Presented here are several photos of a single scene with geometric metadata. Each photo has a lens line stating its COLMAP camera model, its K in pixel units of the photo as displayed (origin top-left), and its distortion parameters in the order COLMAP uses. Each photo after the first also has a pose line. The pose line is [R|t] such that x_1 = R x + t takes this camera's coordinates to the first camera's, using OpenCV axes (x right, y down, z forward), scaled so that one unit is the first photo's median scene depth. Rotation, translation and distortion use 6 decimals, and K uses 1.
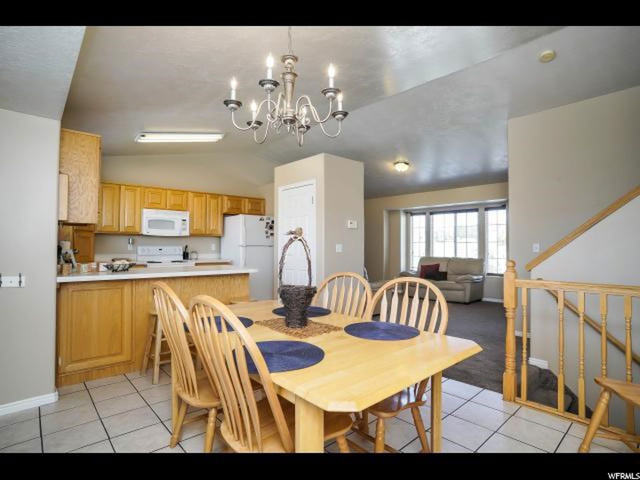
lens RADIAL K [[337.7, 0, 319.1], [0, 337.7, 239.5], [0, 0, 1]] dist [-0.068332, 0.031011]
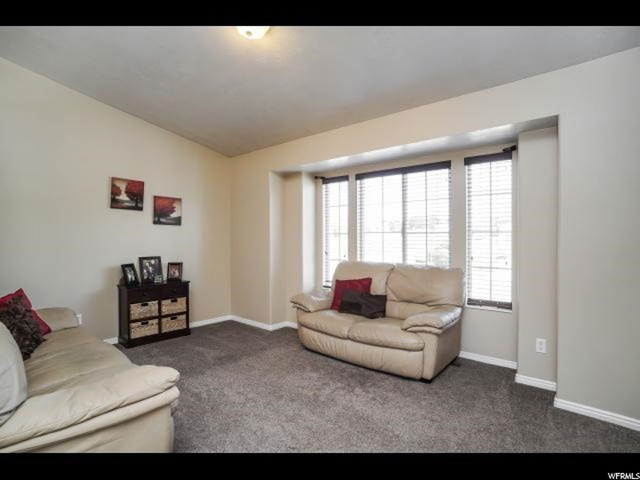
lens RADIAL K [[337.7, 0, 319.1], [0, 337.7, 239.5], [0, 0, 1]] dist [-0.068332, 0.031011]
pose [[0.992677, -0.007885, 0.120539, 0.227097], [0.004907, 0.999676, 0.024982, 0.004759], [-0.120697, -0.024208, 0.992394, 0.530306]]
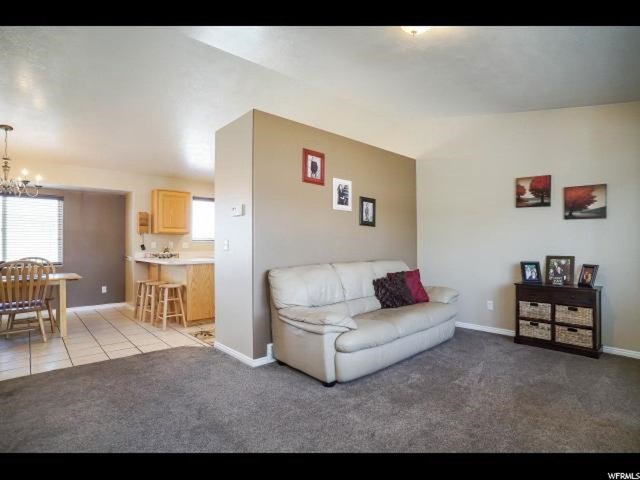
lens RADIAL K [[337.7, 0, 319.1], [0, 337.7, 239.5], [0, 0, 1]] dist [-0.068332, 0.031011]
pose [[-0.004265, -0.024649, -0.999687, 0.509076], [0.018456, 0.999524, -0.024724, 0.026688], [0.999821, -0.018555, -0.003808, 0.753388]]
